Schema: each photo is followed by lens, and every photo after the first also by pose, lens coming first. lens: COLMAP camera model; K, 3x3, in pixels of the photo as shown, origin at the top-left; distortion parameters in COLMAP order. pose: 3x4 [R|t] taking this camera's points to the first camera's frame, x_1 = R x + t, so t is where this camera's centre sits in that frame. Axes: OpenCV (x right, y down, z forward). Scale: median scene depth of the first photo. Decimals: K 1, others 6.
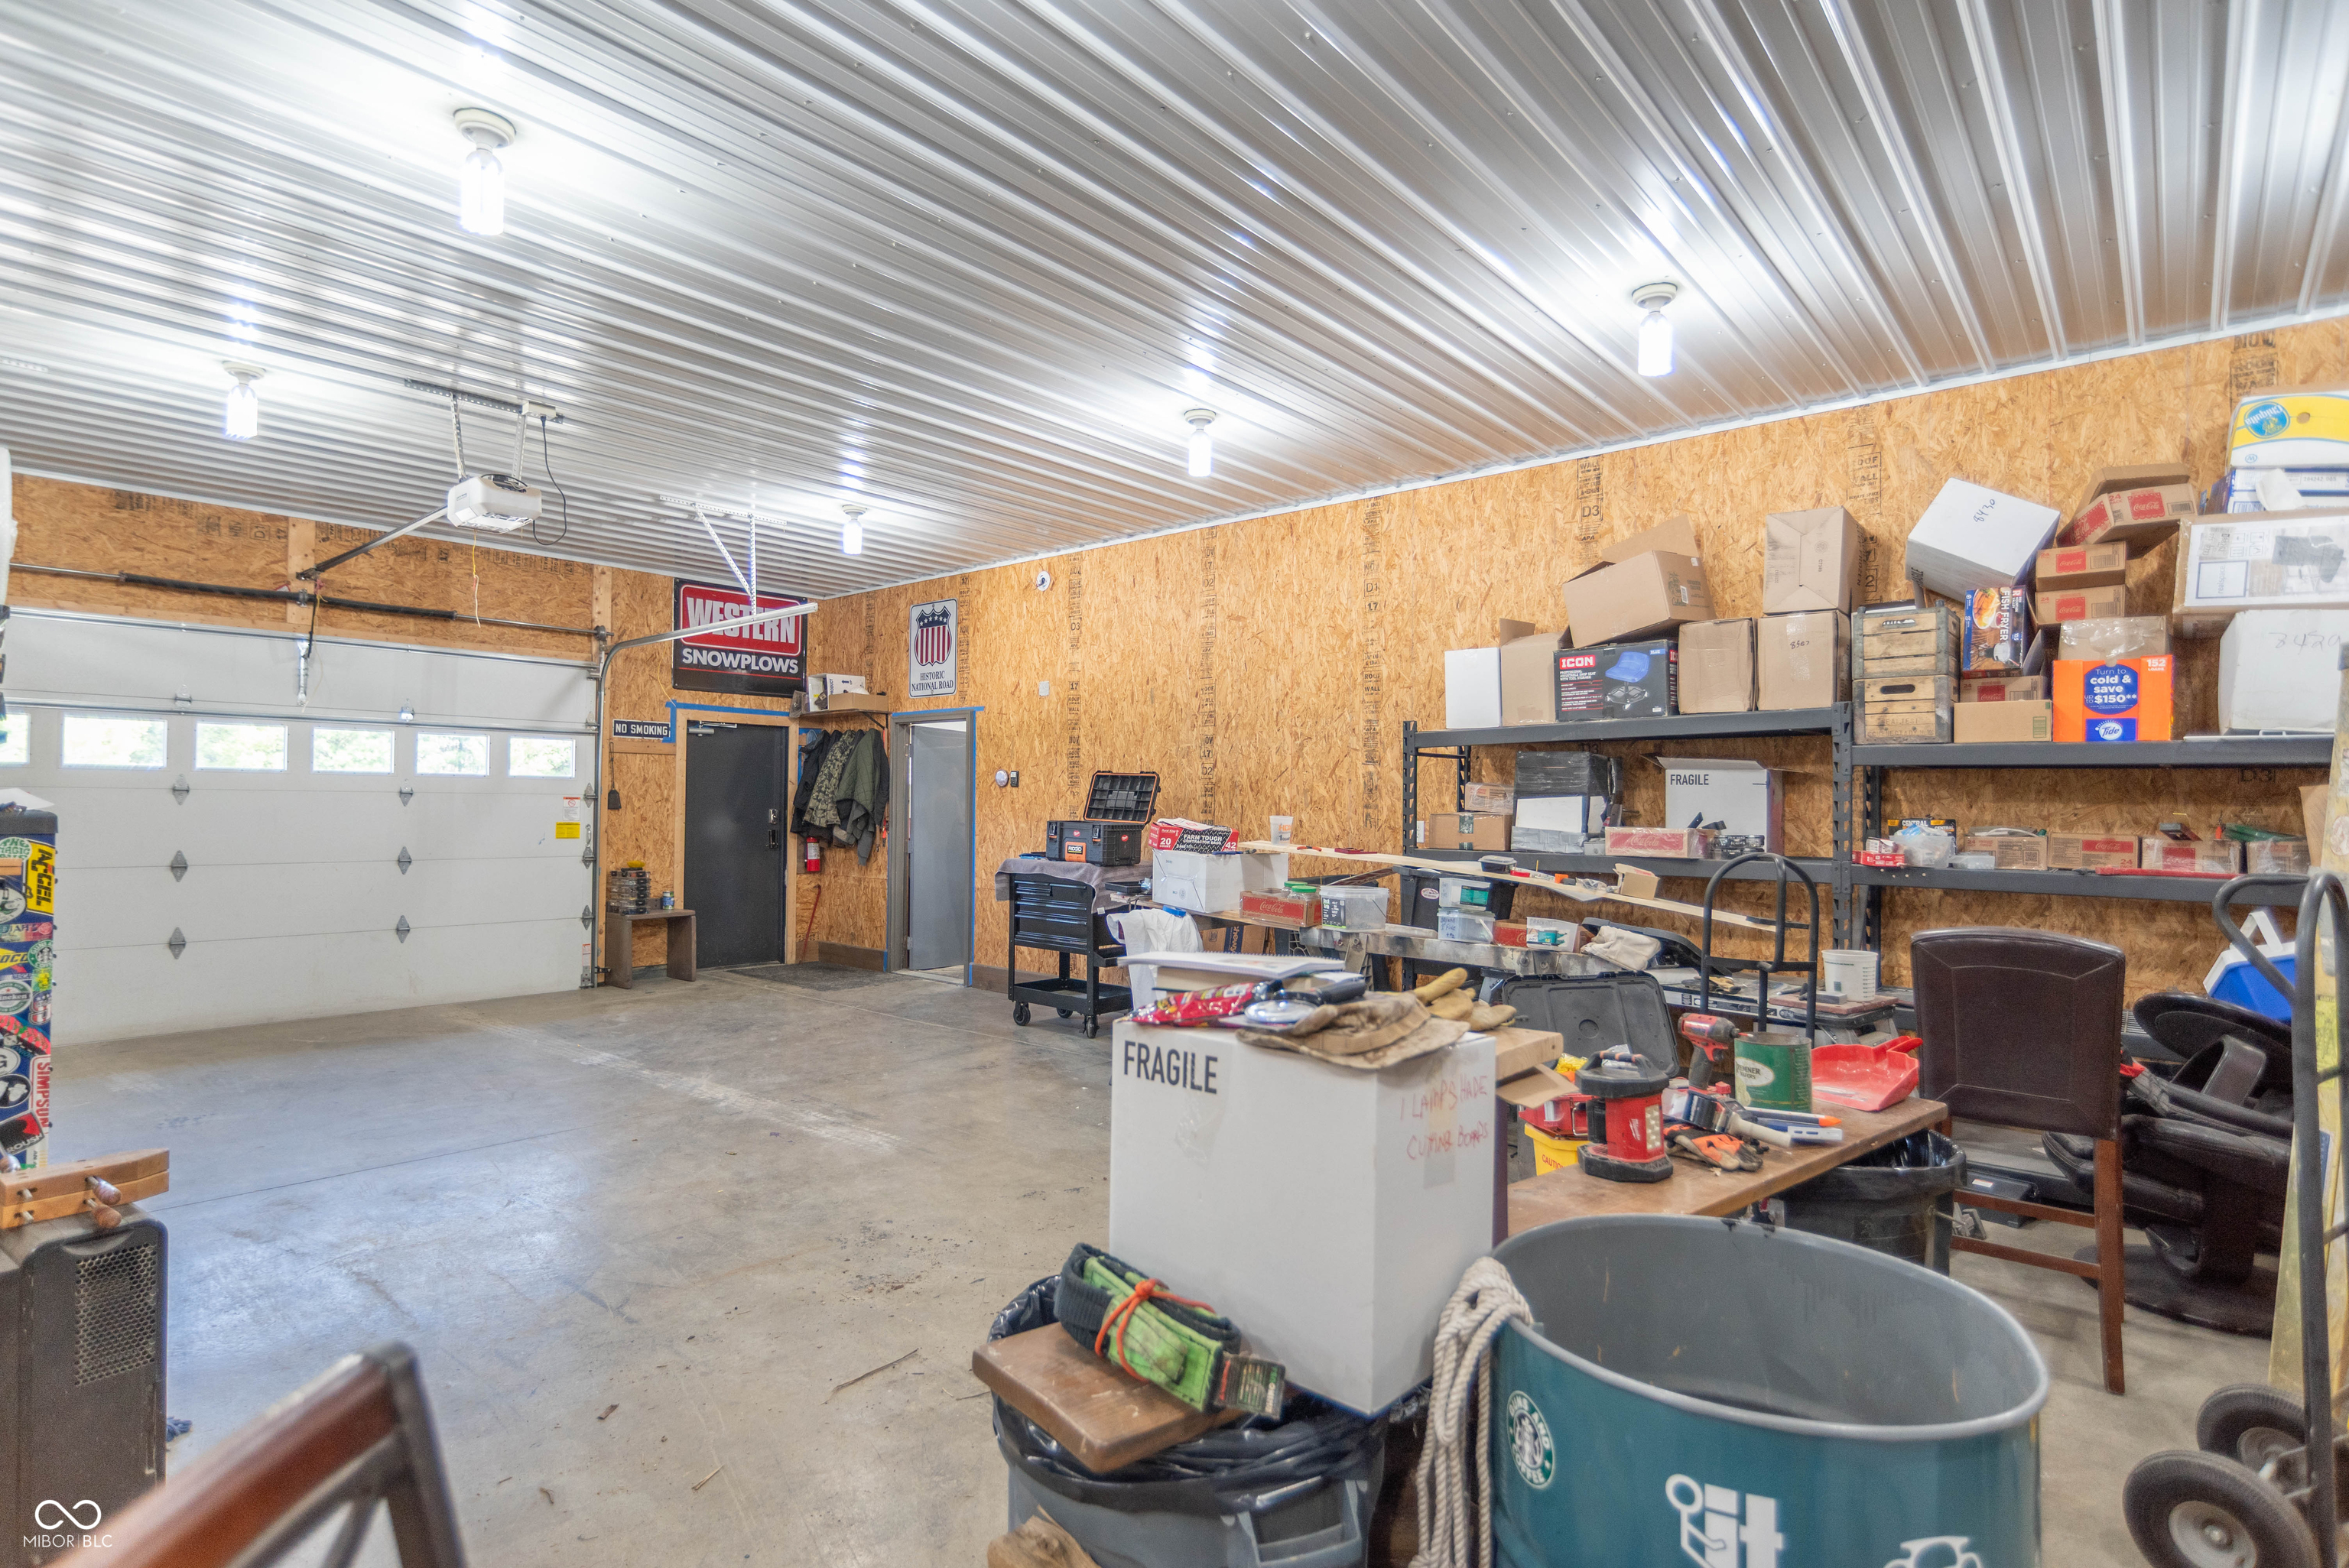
lens RADIAL K [[1219.4, 0, 1166.5], [0, 1219.4, 777.0], [0, 0, 1]] dist [-0.008990, 0.005777]
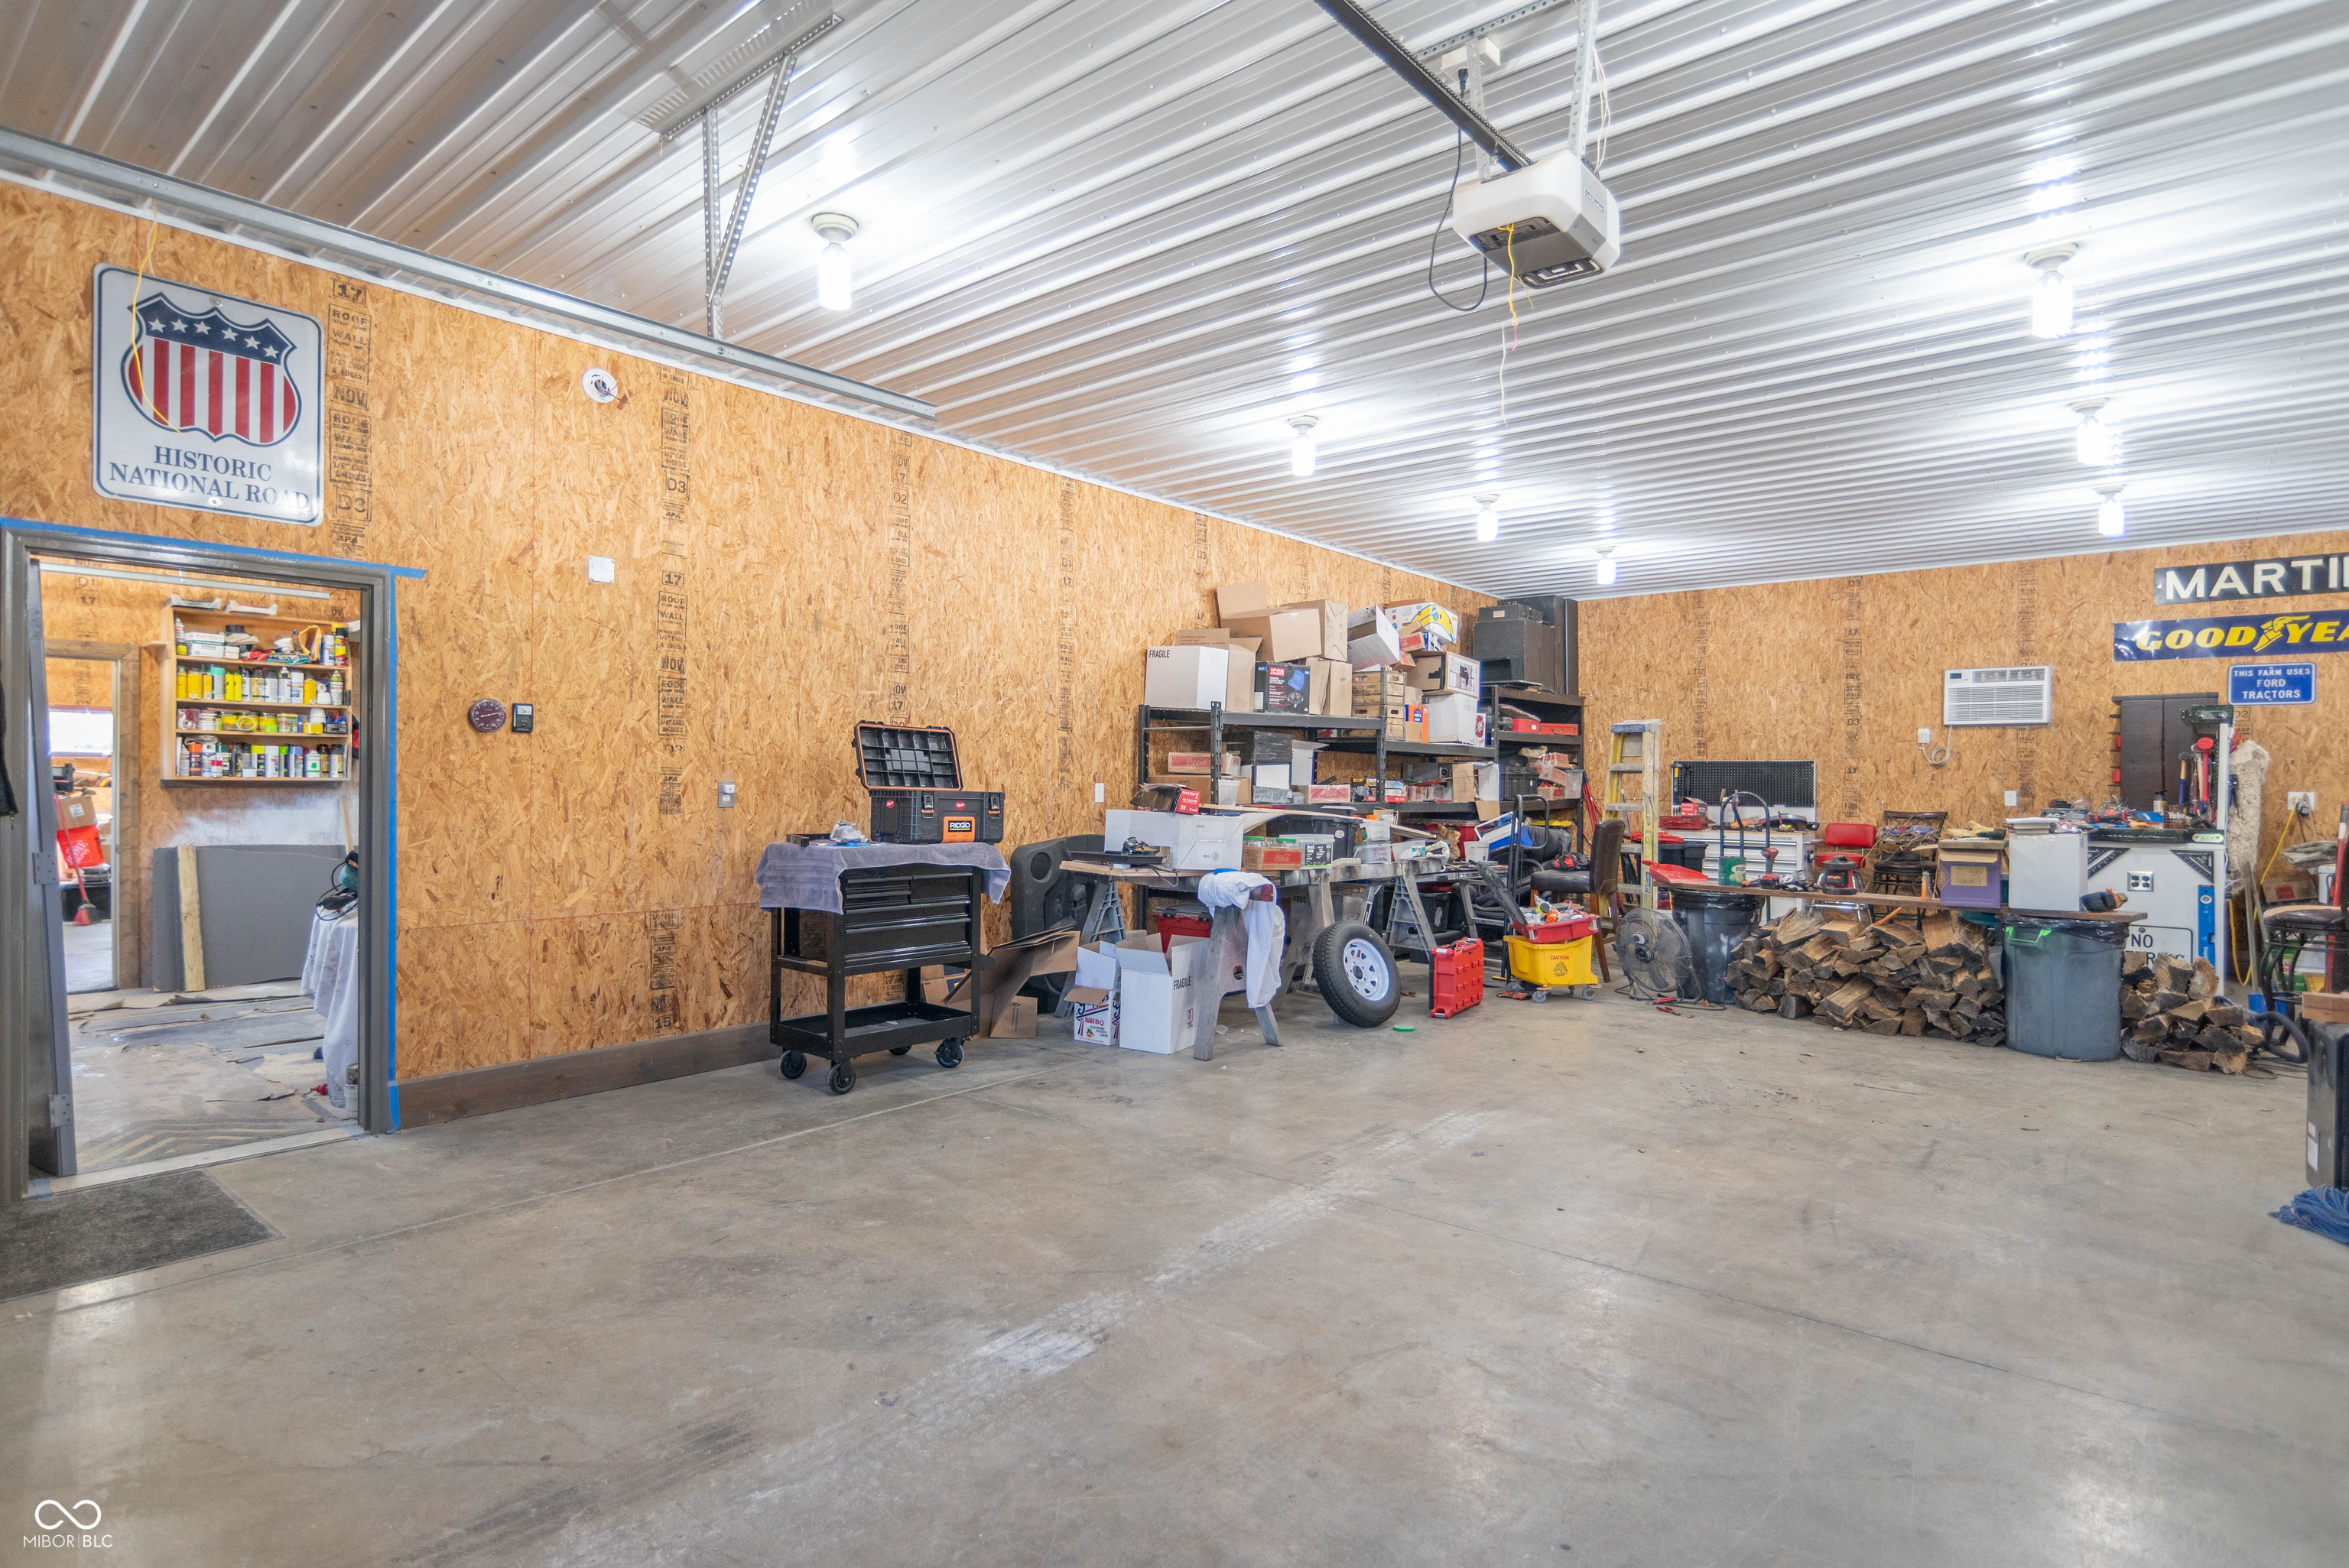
lens RADIAL K [[1167.9, 0, 1174.5], [0, 1167.9, 784.0], [0, 0, 1]] dist [-0.003906, 0.000456]
pose [[-0.021692, -0.013522, 0.999673, -0.972134], [-0.029056, 0.999495, 0.012889, 0.023049], [-0.999342, -0.028767, -0.022074, 1.058702]]
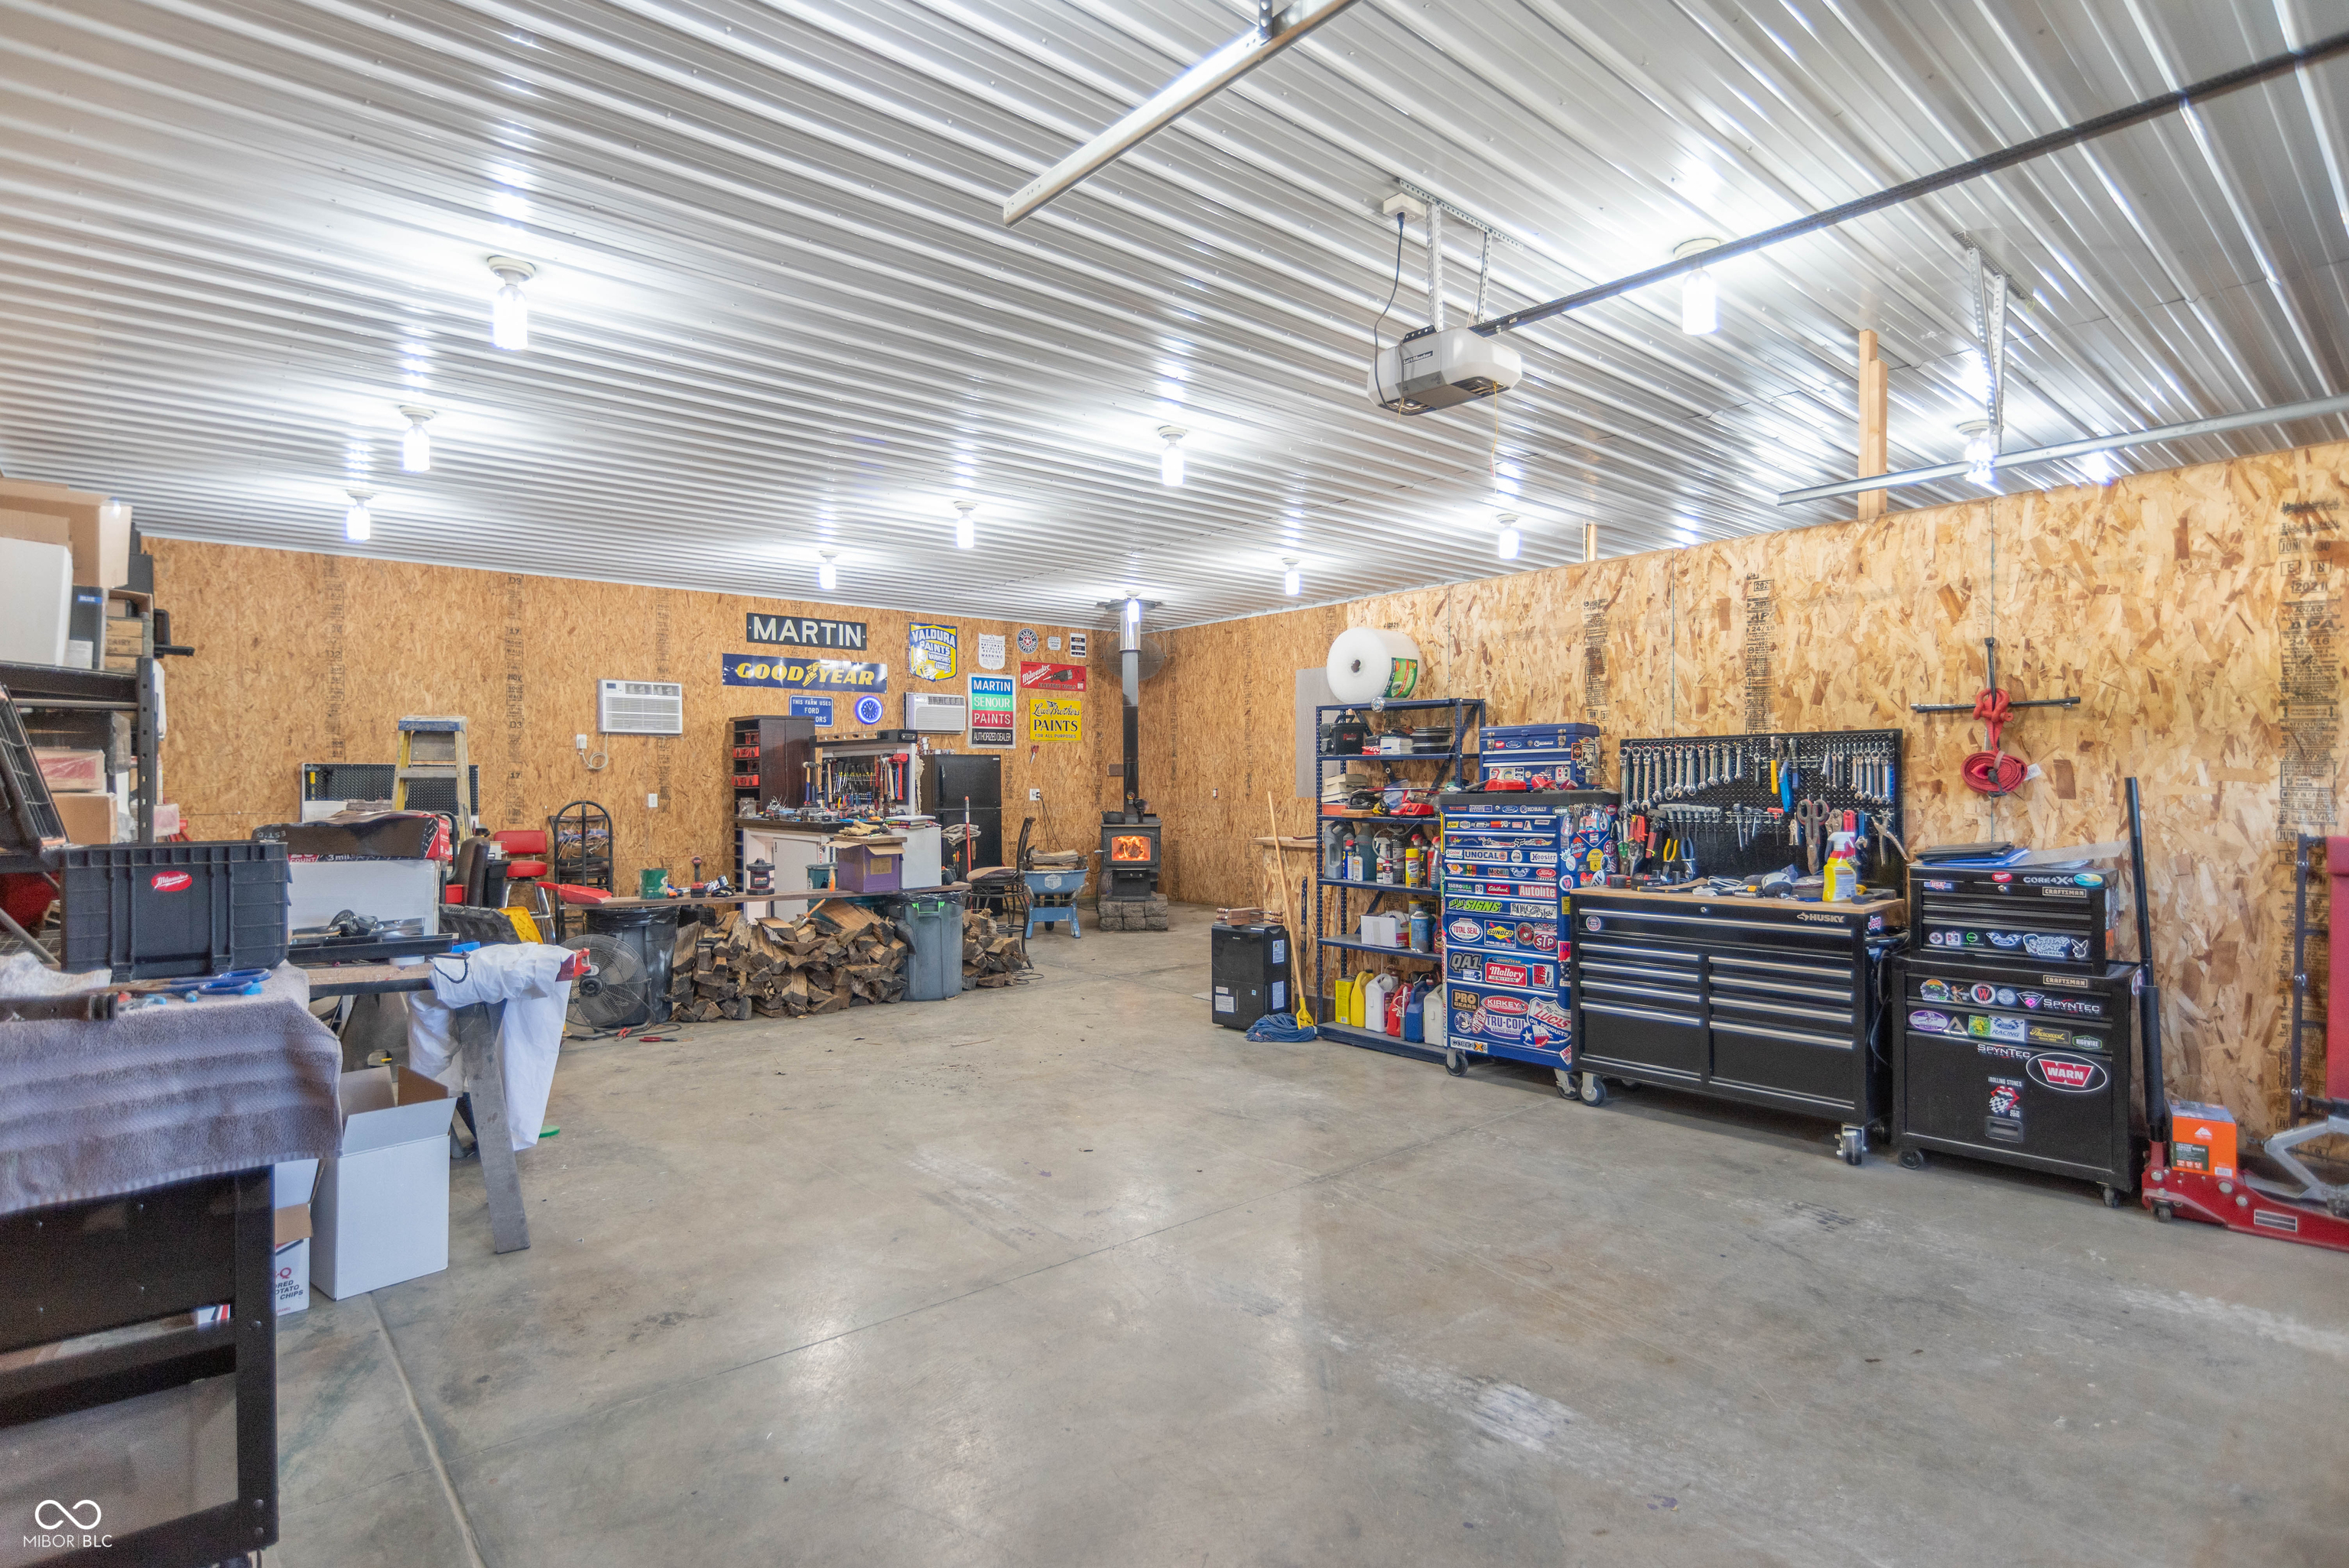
lens RADIAL K [[1207.4, 0, 1160.4], [0, 1207.4, 781.4], [0, 0, 1]] dist [-0.015399, 0.012520]
pose [[-0.989102, -0.006487, 0.147091, -0.446758], [-0.009508, 0.999758, -0.019844, 0.029719], [-0.146926, -0.021026, -0.988924, 1.559582]]
